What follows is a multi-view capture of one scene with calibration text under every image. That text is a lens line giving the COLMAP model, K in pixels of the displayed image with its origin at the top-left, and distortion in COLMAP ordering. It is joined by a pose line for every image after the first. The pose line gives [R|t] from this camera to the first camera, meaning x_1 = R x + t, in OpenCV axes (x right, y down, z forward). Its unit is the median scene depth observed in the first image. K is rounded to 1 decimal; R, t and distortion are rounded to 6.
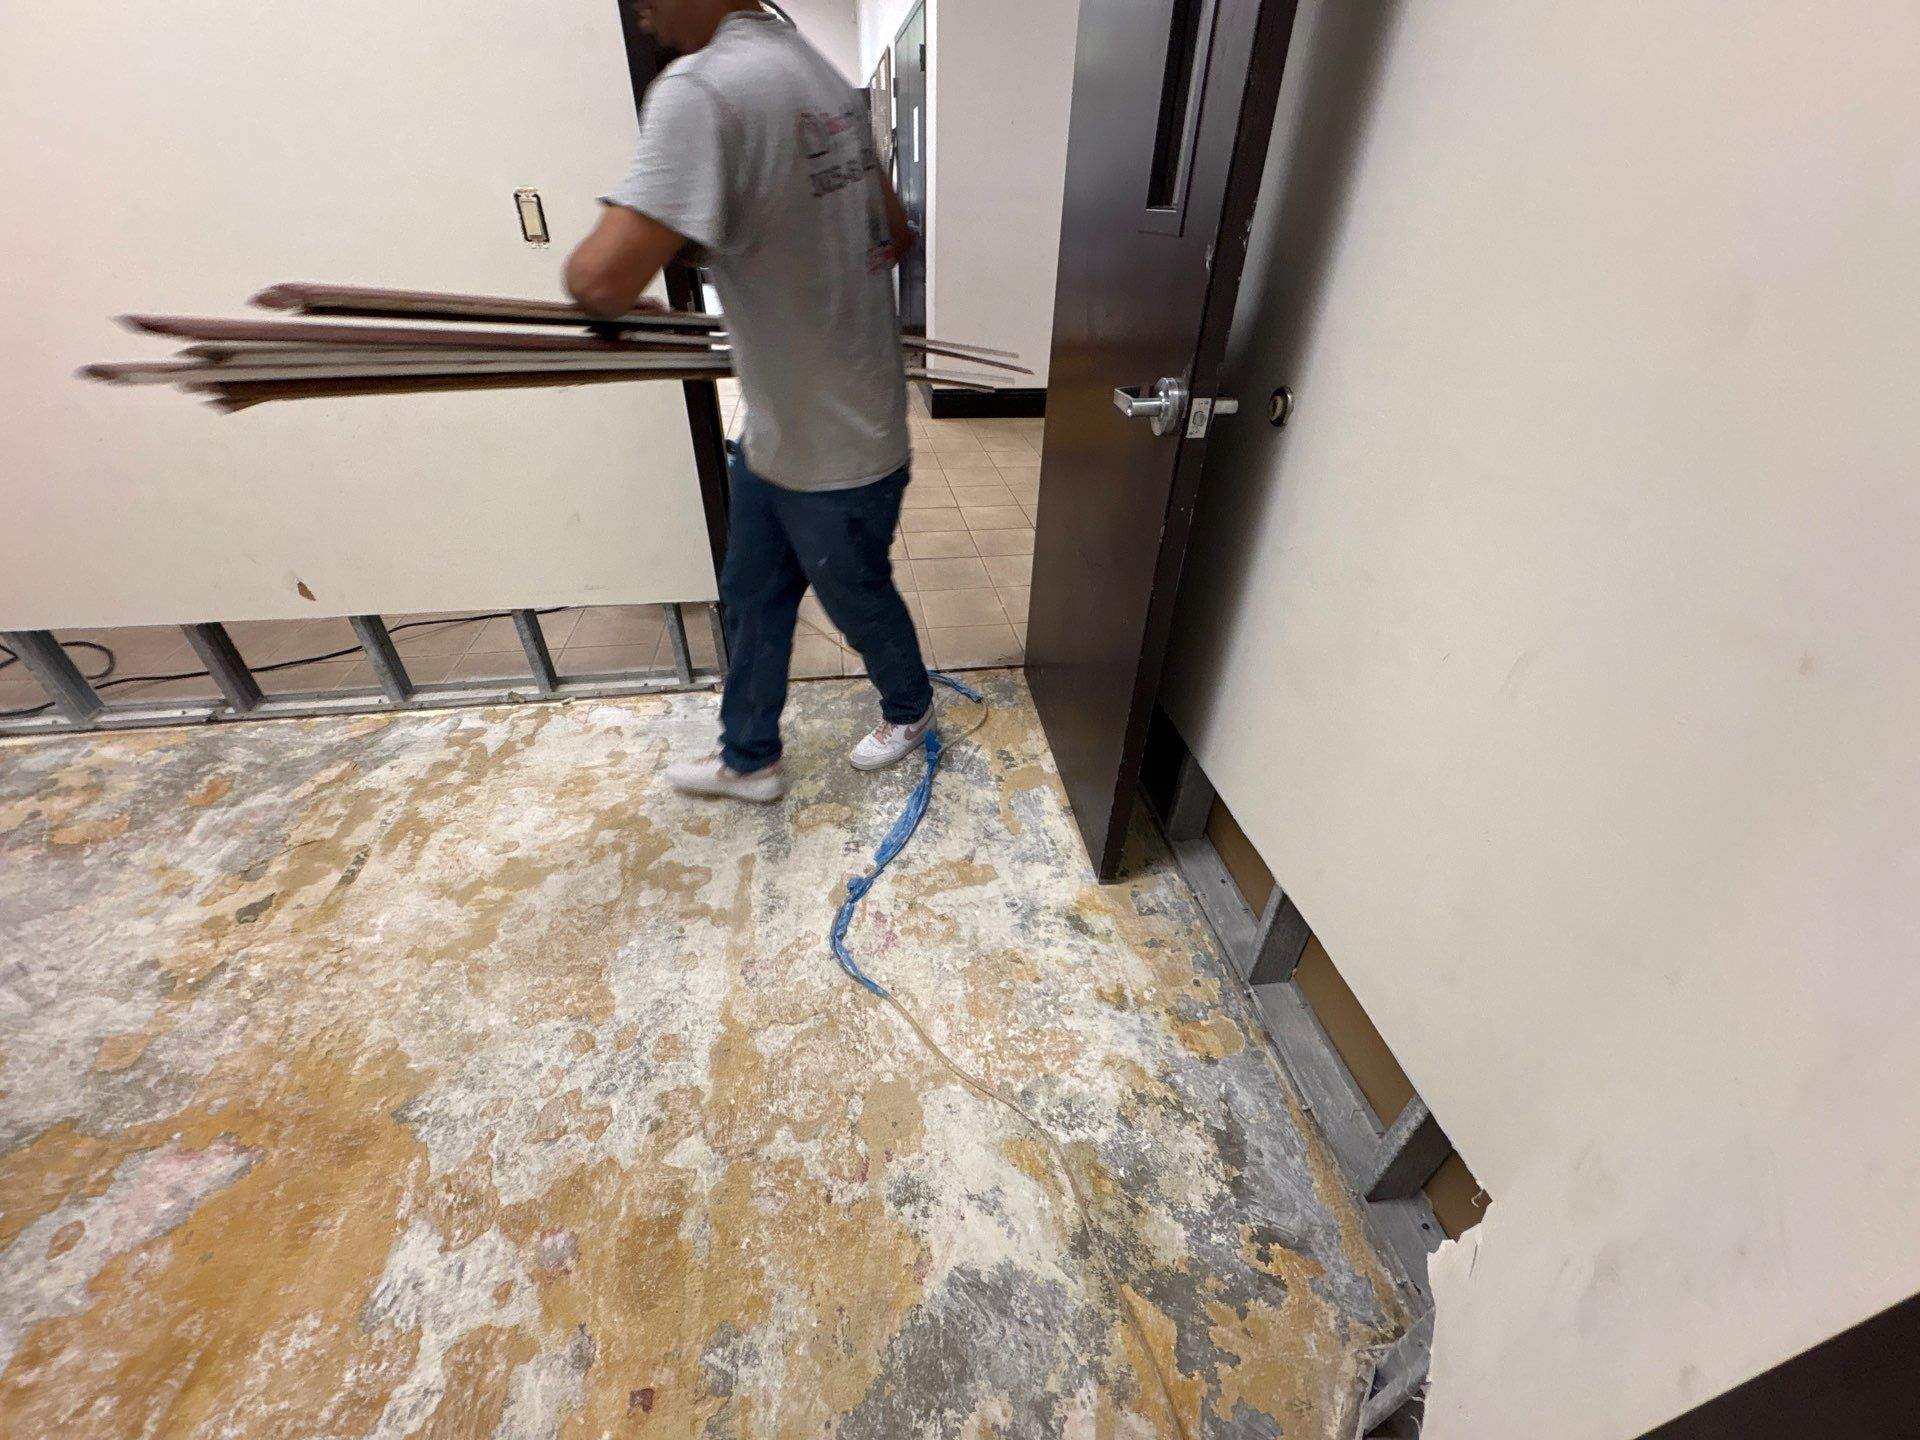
lens RADIAL K [[761.0, 0, 960.0], [0, 761.0, 720.0], [0, 0, 1]] dist [0.001042, -0.000128]
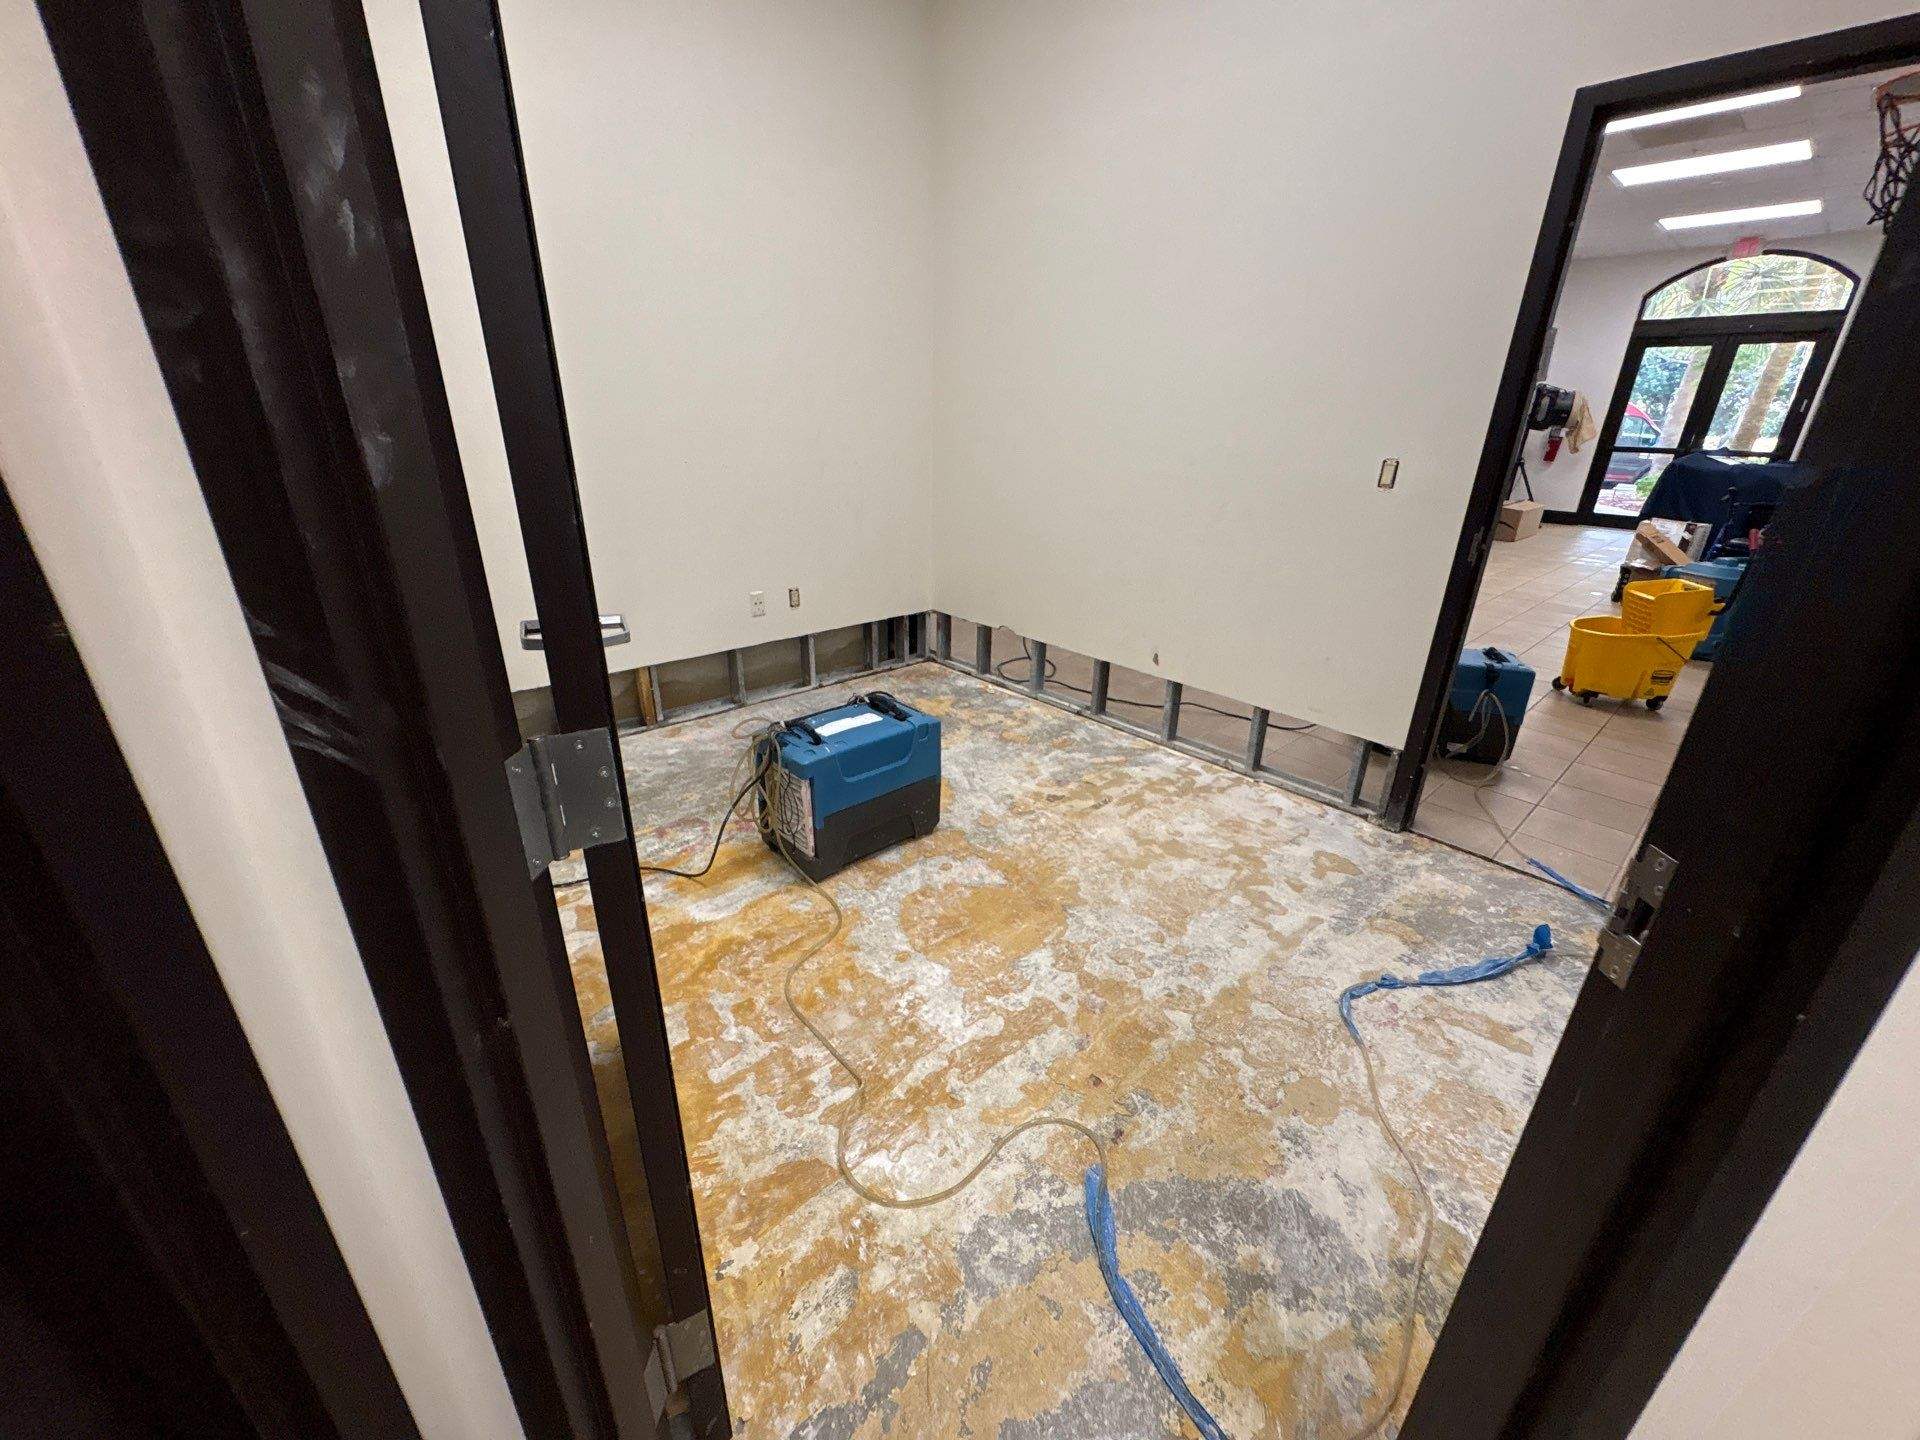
lens RADIAL K [[761.0, 0, 960.0], [0, 761.0, 720.0], [0, 0, 1]] dist [0.001042, -0.000128]
pose [[0.548365, 0.303887, -0.779069, 0.280008], [-0.486000, 0.873958, -0.001182, 0.179727], [0.680514, 0.379276, 0.626937, -0.328848]]
